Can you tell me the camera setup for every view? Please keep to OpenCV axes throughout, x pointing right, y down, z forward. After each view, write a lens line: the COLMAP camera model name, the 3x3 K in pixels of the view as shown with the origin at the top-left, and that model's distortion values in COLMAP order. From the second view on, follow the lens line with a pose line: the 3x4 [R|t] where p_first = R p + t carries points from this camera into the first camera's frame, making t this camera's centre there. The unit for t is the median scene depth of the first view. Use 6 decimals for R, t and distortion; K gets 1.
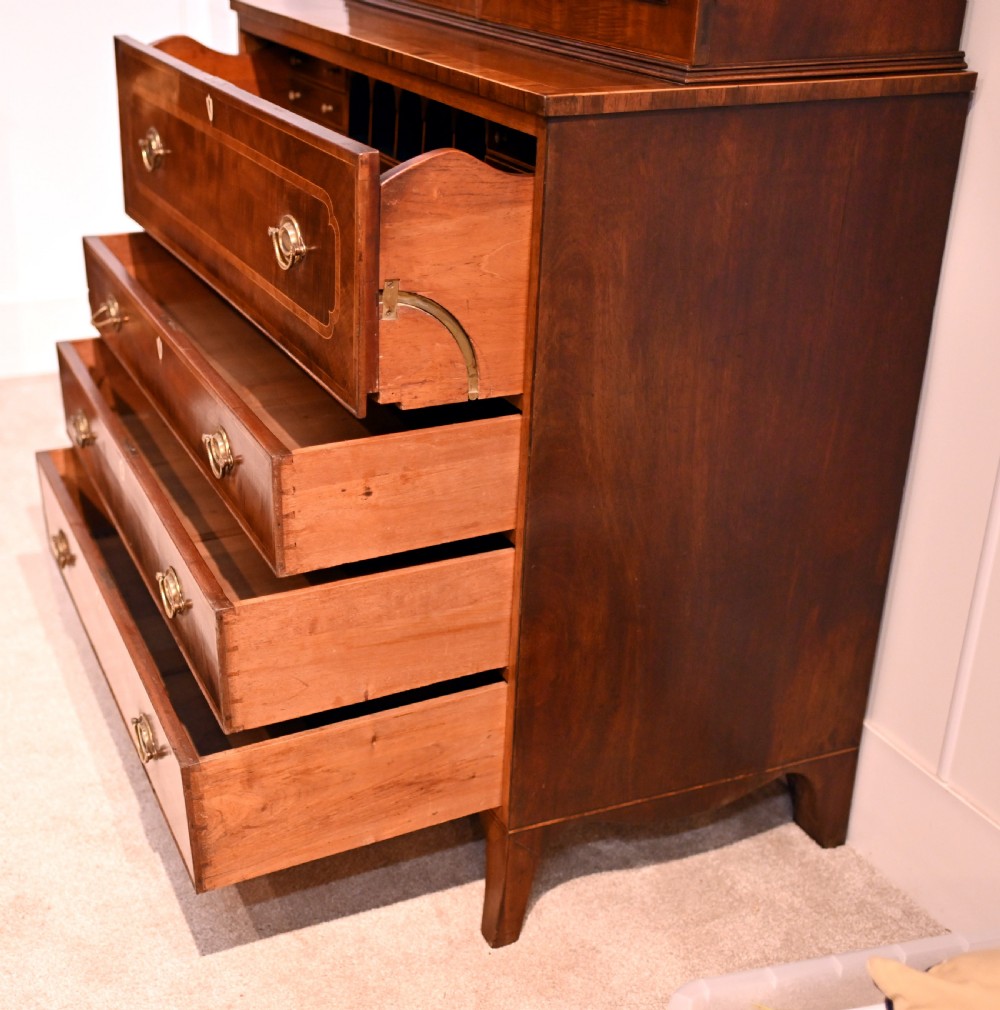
lens RADIAL K [[1357.9, 0, 496.8], [0, 1357.9, 506.0], [0, 0, 1]] dist [0.030707, 0.000000]
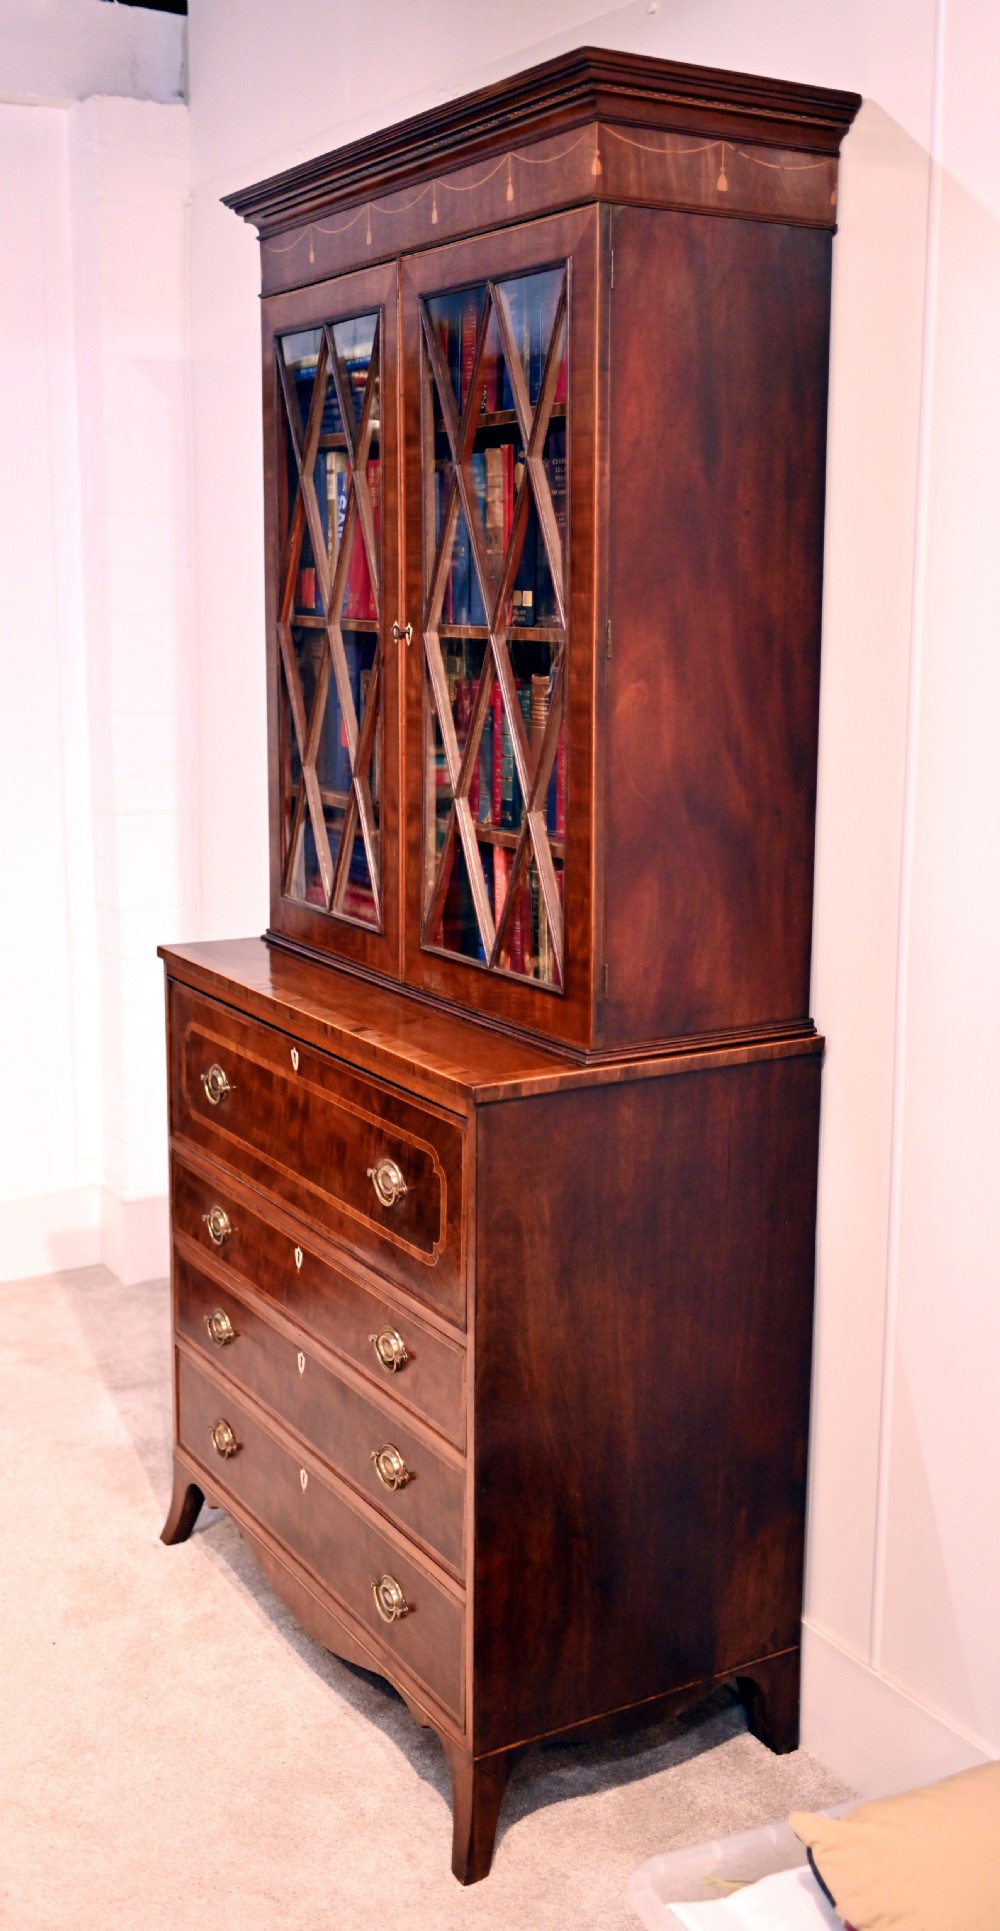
lens RADIAL K [[1902.4, 0, 546.0], [0, 1902.4, 896.2], [0, 0, 1]] dist [0.021443, 0.000000]
pose [[0.994117, -0.046485, 0.097827, -0.049541], [0.069288, 0.967162, -0.244533, -0.038025], [-0.083247, 0.249873, 0.964693, -0.587441]]
